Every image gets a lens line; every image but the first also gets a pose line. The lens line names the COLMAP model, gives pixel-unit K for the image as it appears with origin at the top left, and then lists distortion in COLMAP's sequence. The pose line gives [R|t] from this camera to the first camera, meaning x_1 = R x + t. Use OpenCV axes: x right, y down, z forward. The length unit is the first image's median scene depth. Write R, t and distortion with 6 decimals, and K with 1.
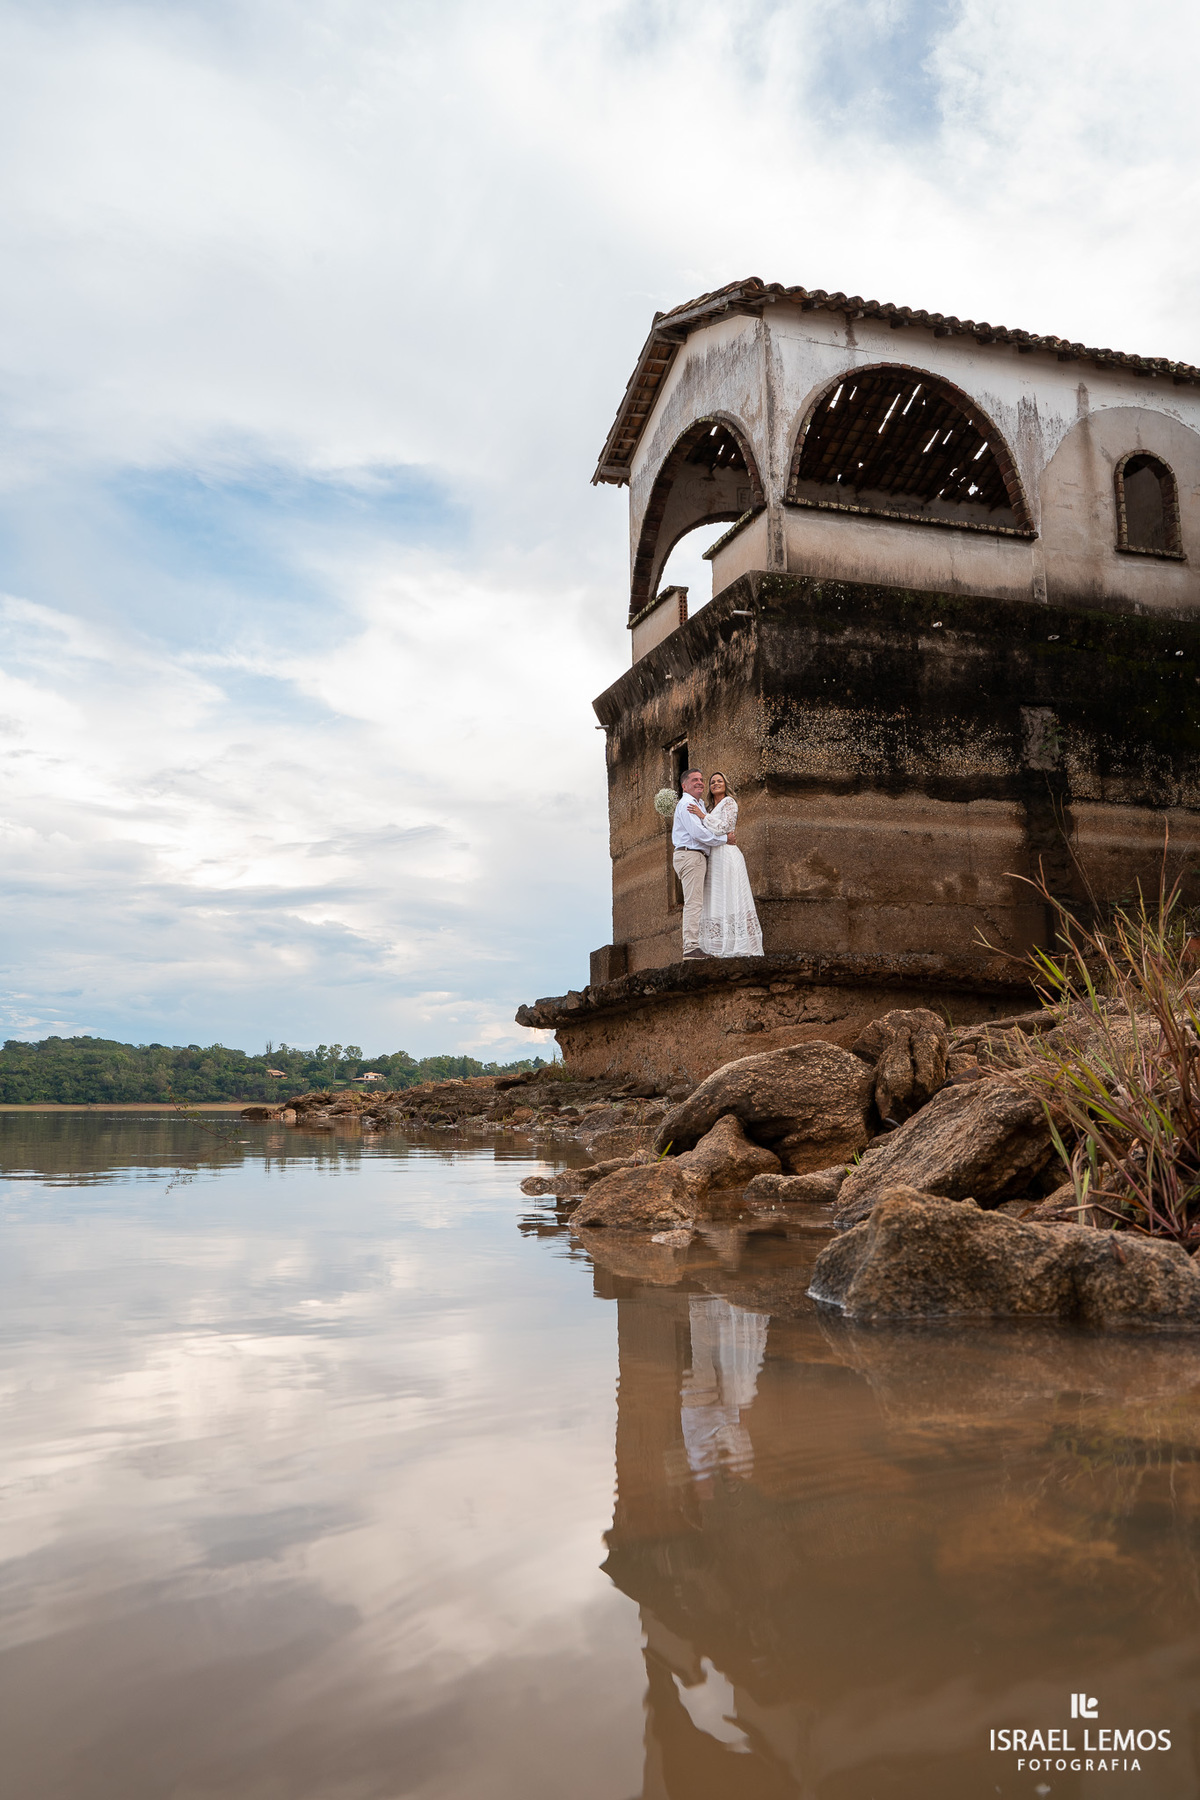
lens RADIAL K [[1462.7, 0, 596.2], [0, 1462.7, 902.7], [0, 0, 1]] dist [-0.124617, 0.102622]
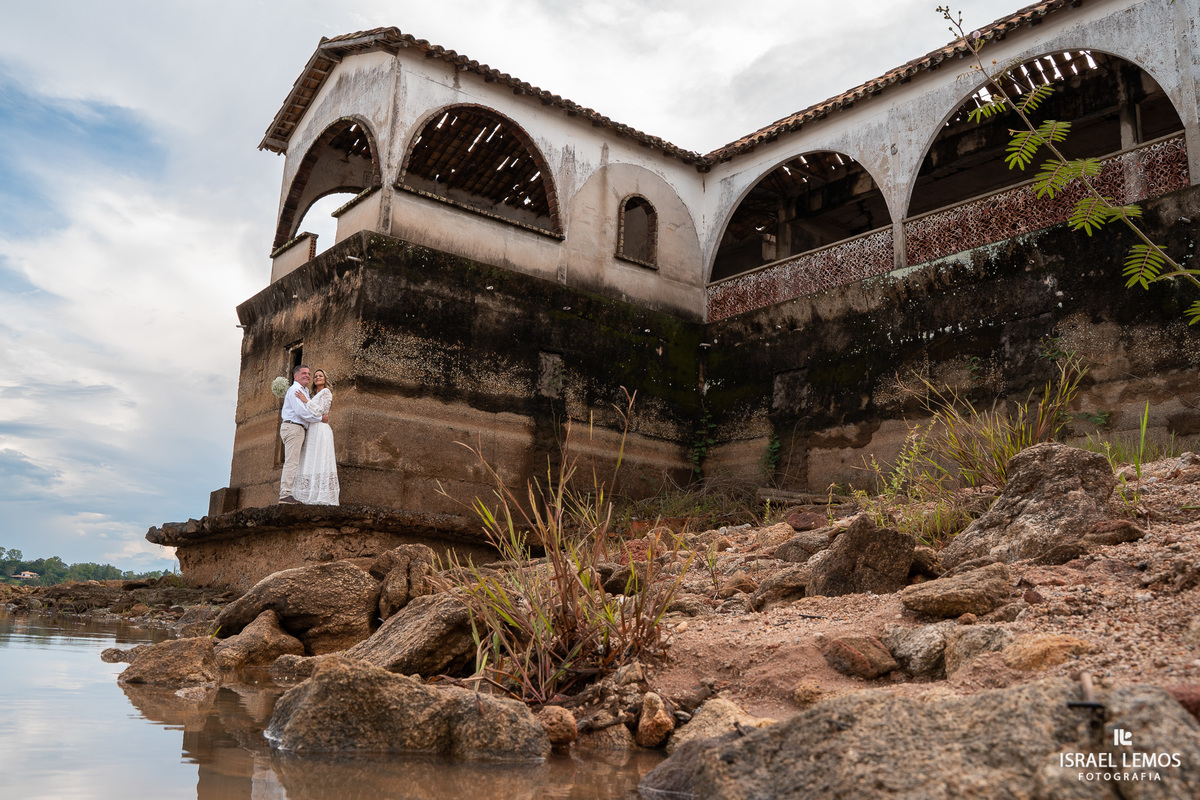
lens RADIAL K [[1040.3, 0, 600.3], [0, 1040.3, 405.3], [0, 0, 1]] dist [-0.118511, 0.081945]
pose [[0.935144, 0.121499, 0.332782, 0.009090], [-0.097974, 0.991410, -0.086649, 0.002299], [-0.340451, 0.048426, 0.939014, -0.000765]]
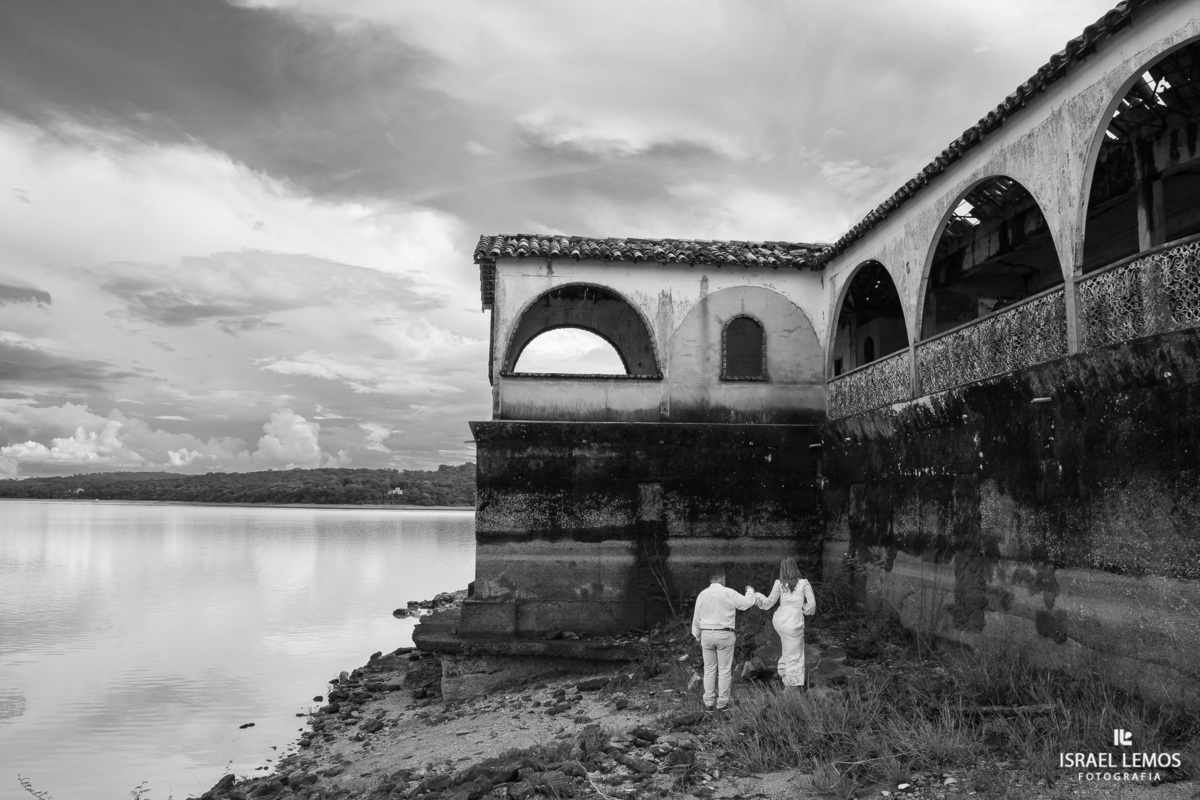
lens RADIAL K [[975.1, 0, 601.5], [0, 975.1, 399.3], [0, 0, 1]] dist [-0.124617, 0.102622]
pose [[0.973405, -0.005385, -0.229028, 0.524115], [0.012256, 0.999516, 0.028590, -0.274539], [0.228764, -0.030636, 0.973000, -0.156661]]
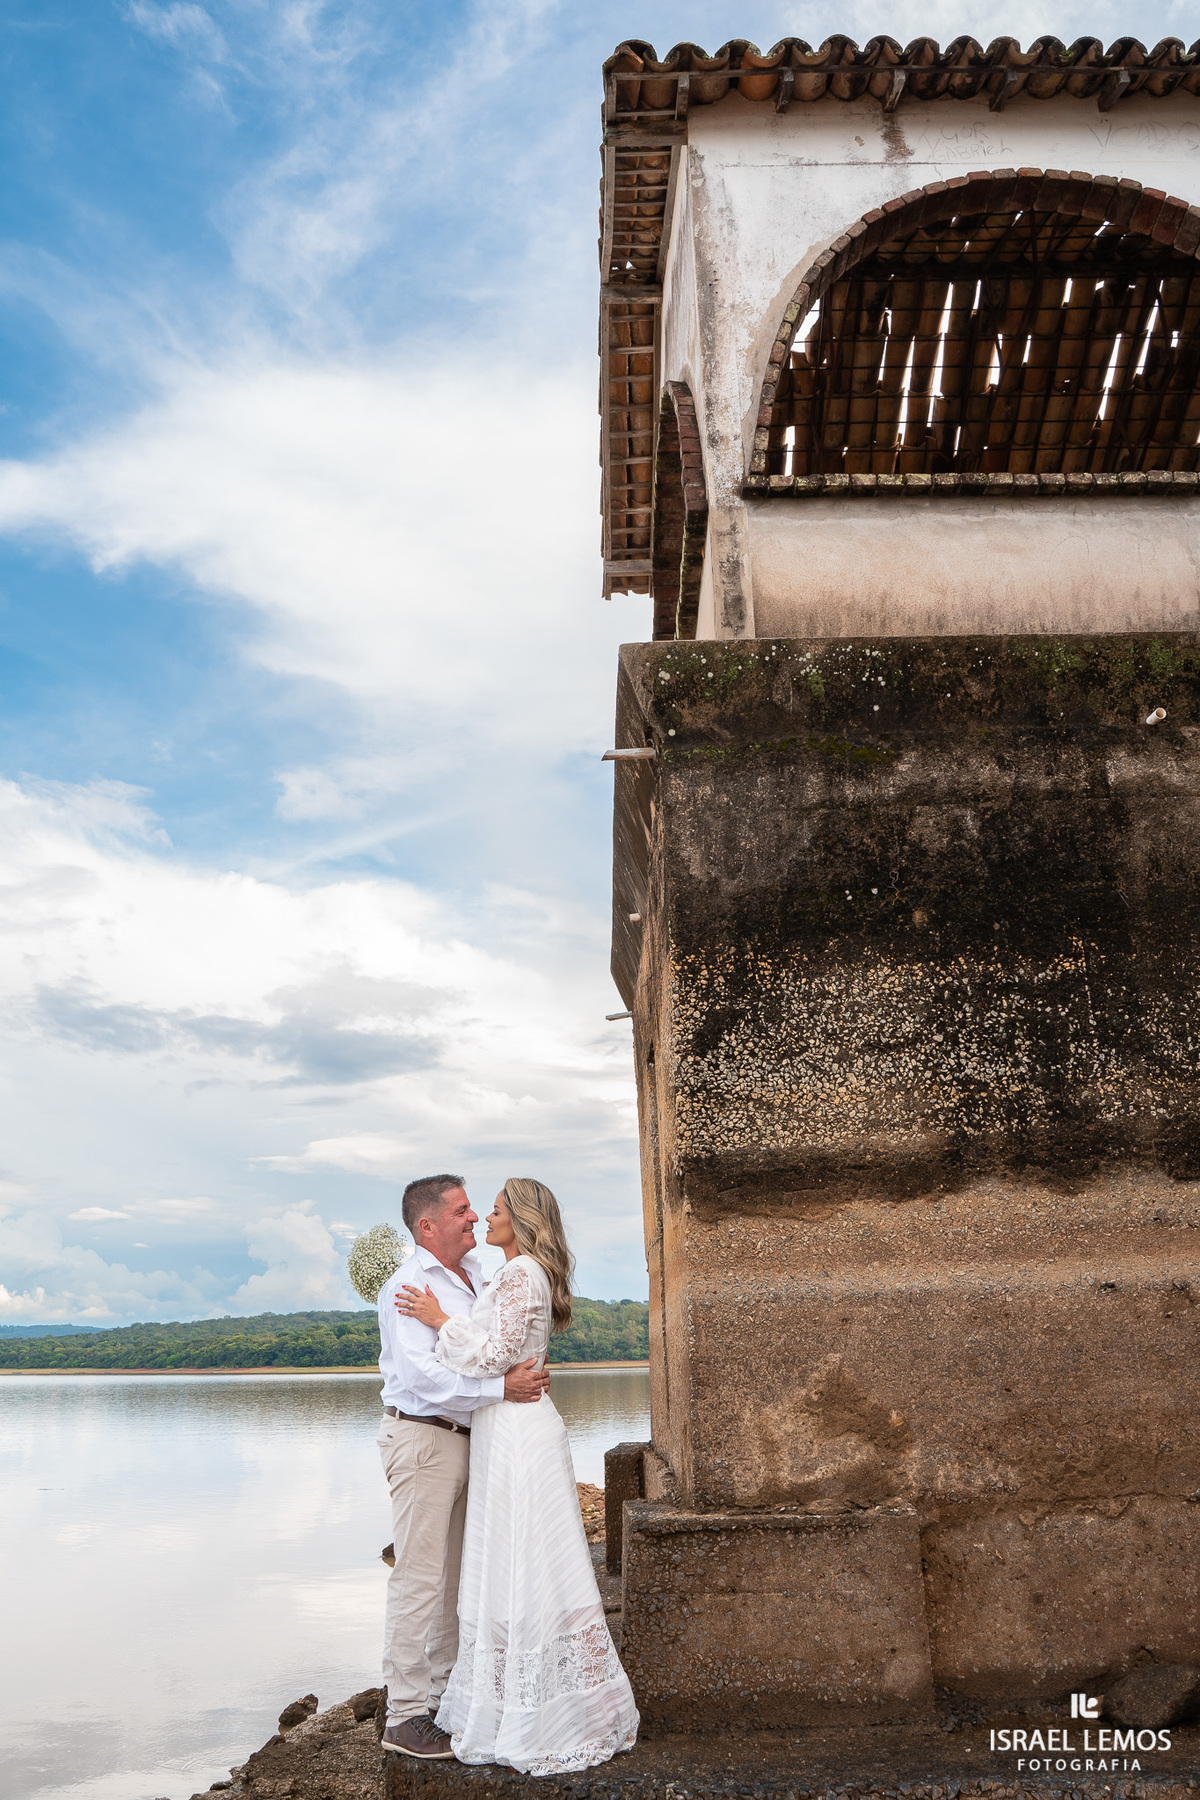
lens RADIAL K [[1462.7, 0, 598.2], [0, 1462.7, 899.2], [0, 0, 1]] dist [-0.124617, 0.102622]
pose [[0.948877, -0.106676, -0.297074, 0.200906], [0.056320, 0.983277, -0.173192, -0.085061], [0.310582, 0.147606, 0.939016, 0.593607]]
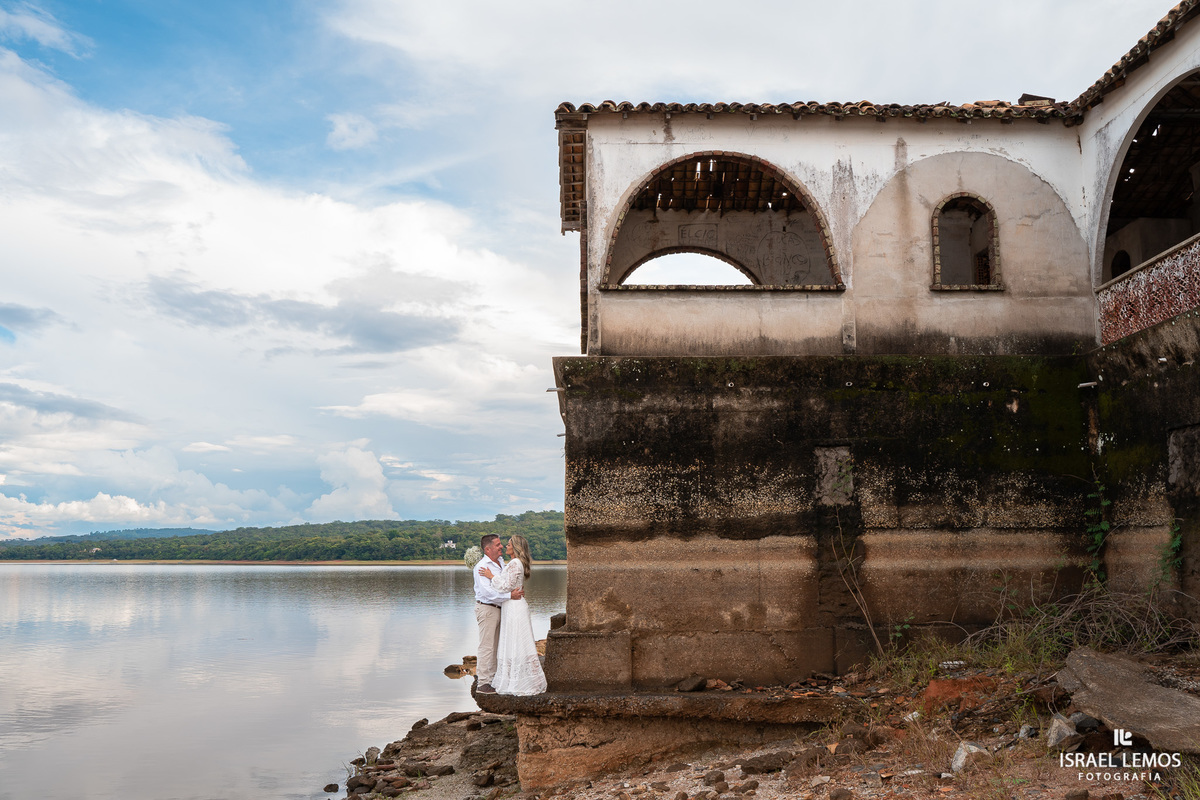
lens RADIAL K [[1098.2, 0, 605.9], [0, 1098.2, 402.1], [0, 0, 1]] dist [-0.060673, 0.000000]
pose [[0.956225, -0.035021, -0.290531, 0.390568], [0.034659, 0.999379, -0.006394, -0.174100], [0.290574, -0.003956, 0.956844, 0.127794]]
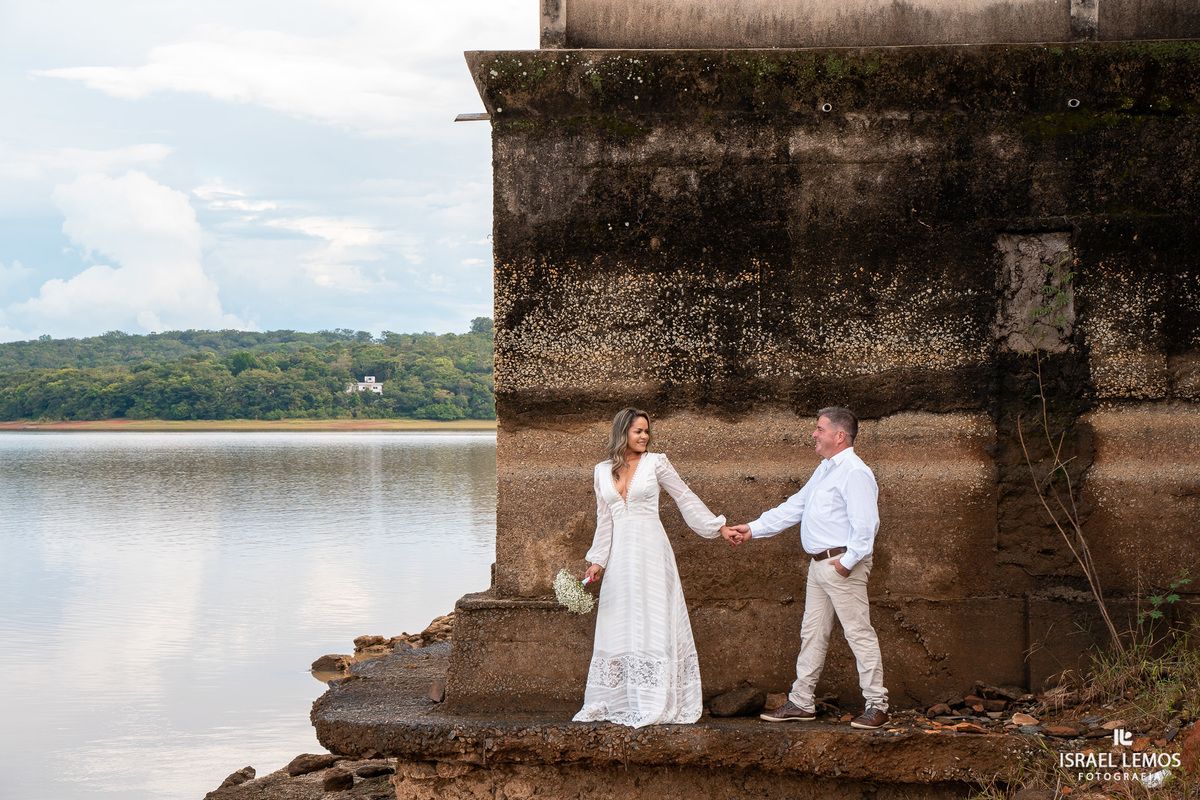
lens RADIAL K [[2471.7, 0, 610.6], [0, 2471.7, 397.1], [0, 0, 1]] dist [0.290738, 0.000000]
pose [[0.942387, 0.007924, -0.334429, 0.478454], [0.036236, 0.991419, 0.125601, -0.202750], [0.332555, -0.130484, 0.934013, 0.041654]]
